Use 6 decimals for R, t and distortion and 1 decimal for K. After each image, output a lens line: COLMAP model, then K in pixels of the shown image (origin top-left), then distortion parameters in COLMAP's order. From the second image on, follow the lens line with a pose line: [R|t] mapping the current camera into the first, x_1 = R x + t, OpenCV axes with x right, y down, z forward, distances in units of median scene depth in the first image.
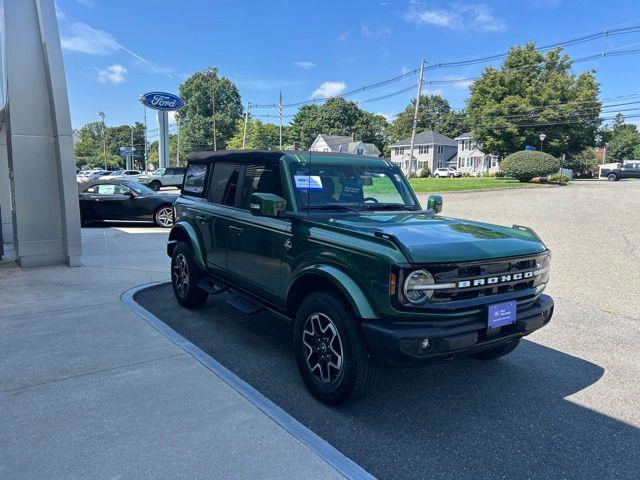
lens RADIAL K [[508.8, 0, 334.0], [0, 508.8, 242.5], [0, 0, 1]] dist [0.027835, -0.008920]
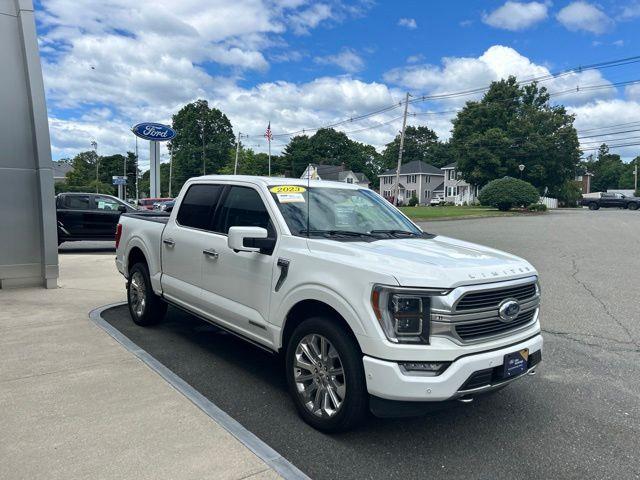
lens RADIAL K [[569.7, 0, 388.9], [0, 569.7, 258.8], [0, 0, 1]] dist [0.030082, 0.000410]
pose [[0.999916, -0.001118, 0.012909, 0.117272], [0.001525, 0.999500, -0.031580, 0.014476], [-0.012868, 0.031597, 0.999418, -0.140334]]
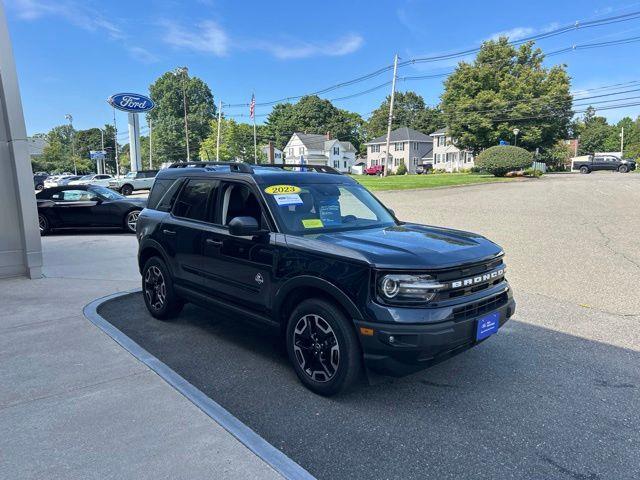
lens RADIAL K [[488.7, 0, 338.2], [0, 488.7, 252.1], [0, 0, 1]] dist [0.023290, -0.005795]
pose [[0.998771, -0.030559, 0.039018, 0.011813], [0.029405, 0.999122, 0.029831, -0.007495], [-0.039895, -0.028647, 0.998793, 0.039859]]
